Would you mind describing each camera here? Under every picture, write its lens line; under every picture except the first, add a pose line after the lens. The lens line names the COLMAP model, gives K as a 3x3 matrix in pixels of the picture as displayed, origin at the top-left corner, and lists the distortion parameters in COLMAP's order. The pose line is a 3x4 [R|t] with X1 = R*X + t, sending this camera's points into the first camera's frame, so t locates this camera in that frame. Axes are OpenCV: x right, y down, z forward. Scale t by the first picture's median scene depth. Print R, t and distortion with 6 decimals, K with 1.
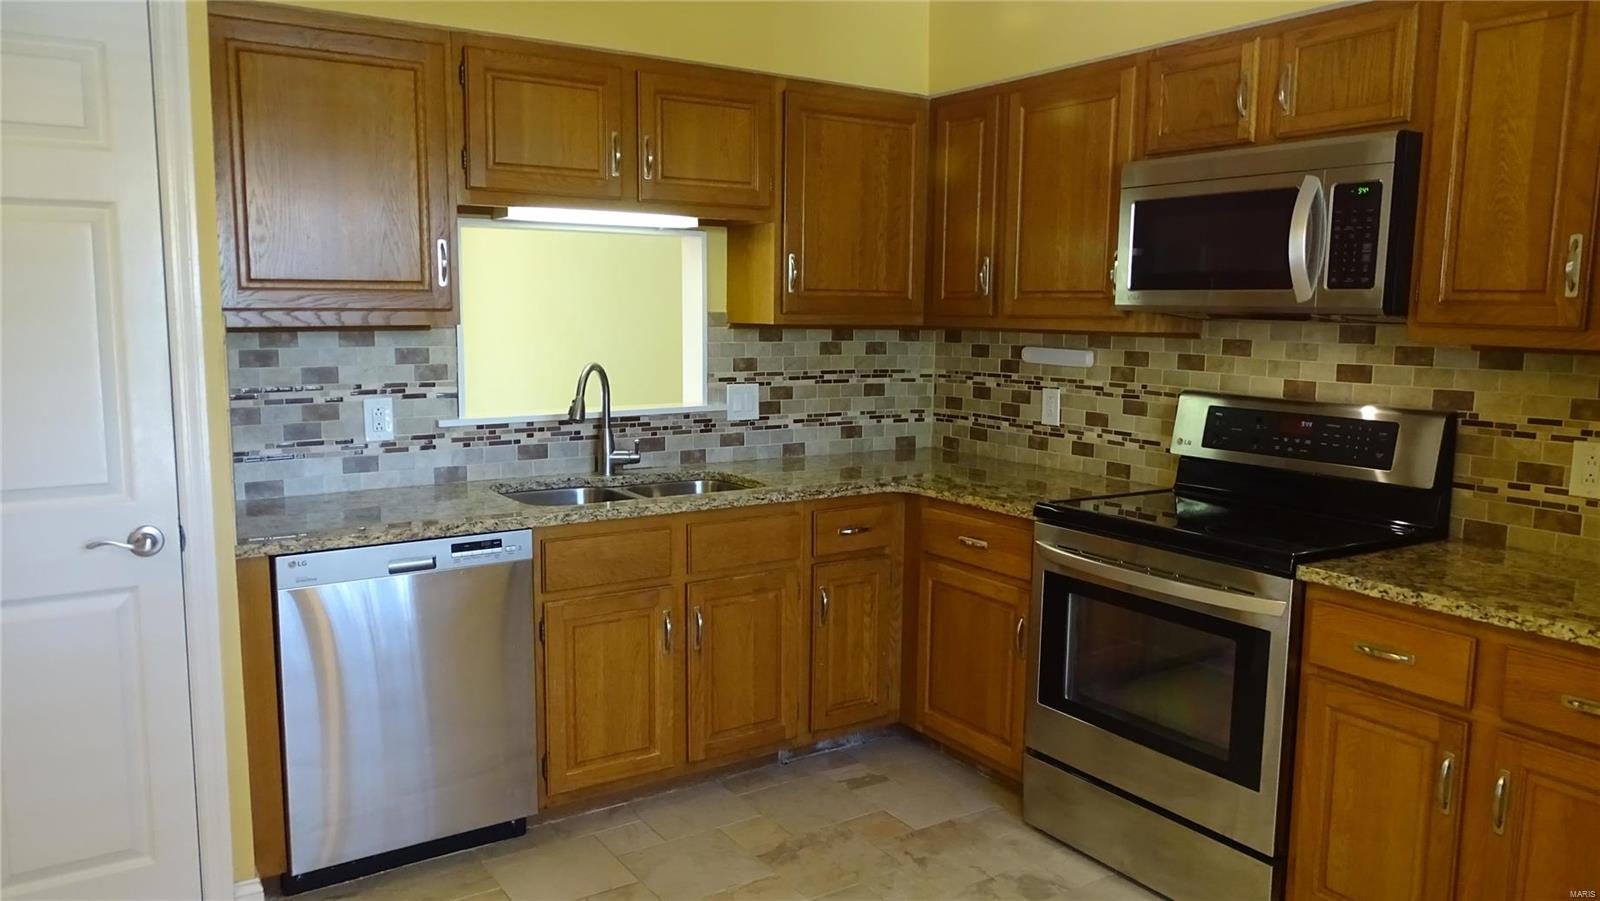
lens RADIAL K [[1156.3, 0, 800.0], [0, 1156.3, 450.5], [0, 0, 1]] dist [0.052898, 0.000306]
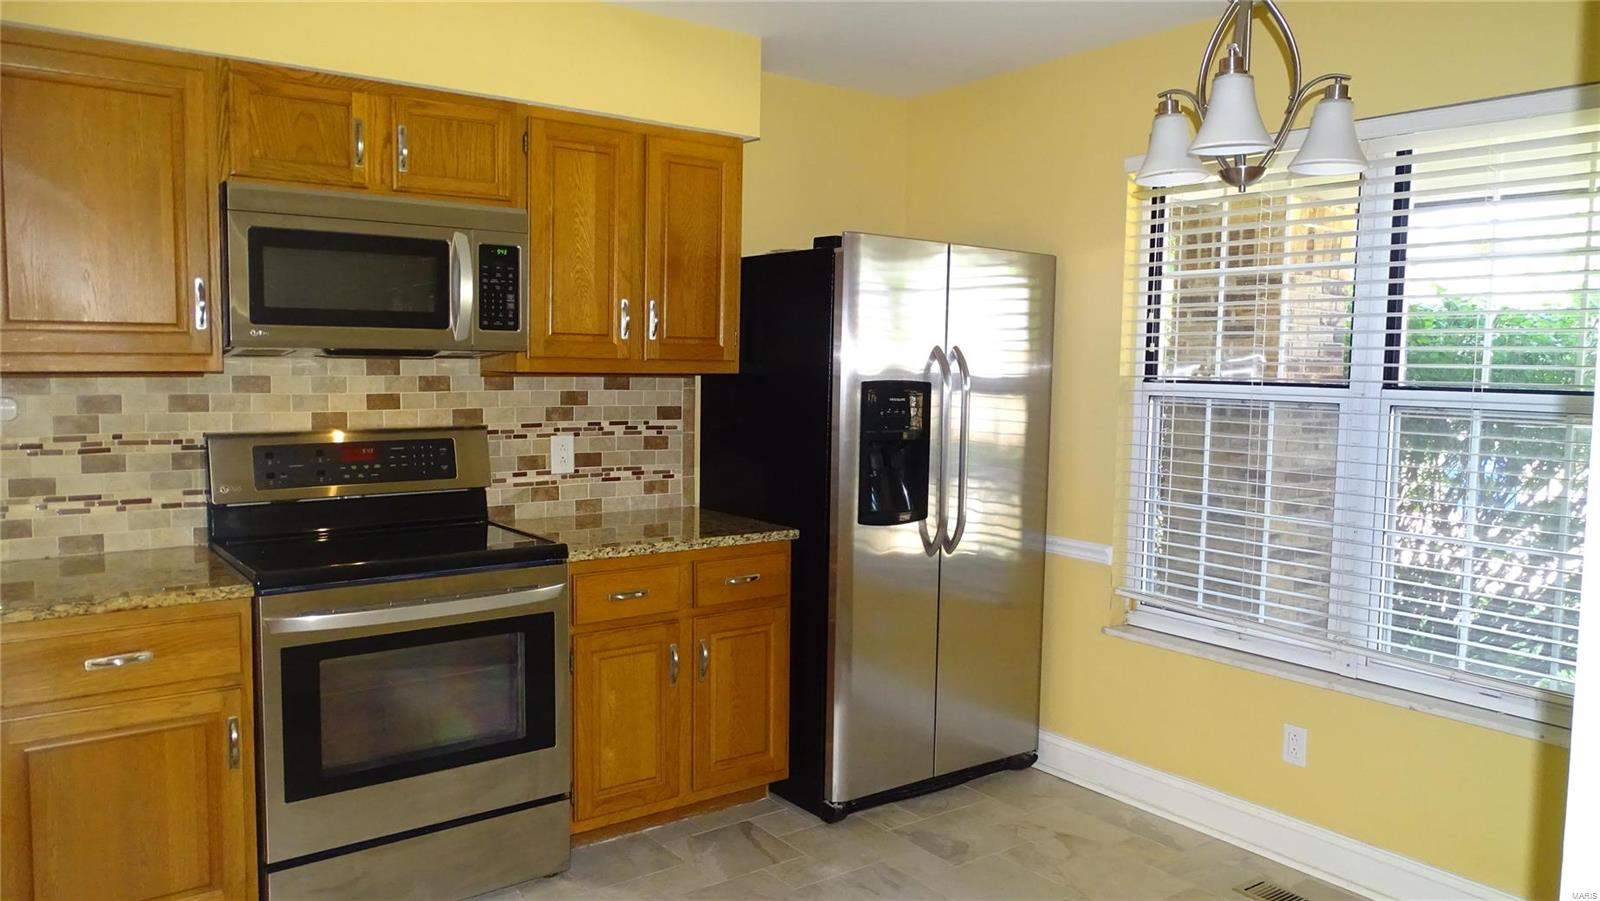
lens RADIAL K [[1156.3, 0, 800.0], [0, 1156.3, 450.5], [0, 0, 1]] dist [0.052898, 0.000306]
pose [[-0.035952, -0.104099, 0.993917, -0.731971], [0.116395, 0.987355, 0.107622, -0.102986], [-0.992552, 0.119557, -0.023380, 0.696773]]
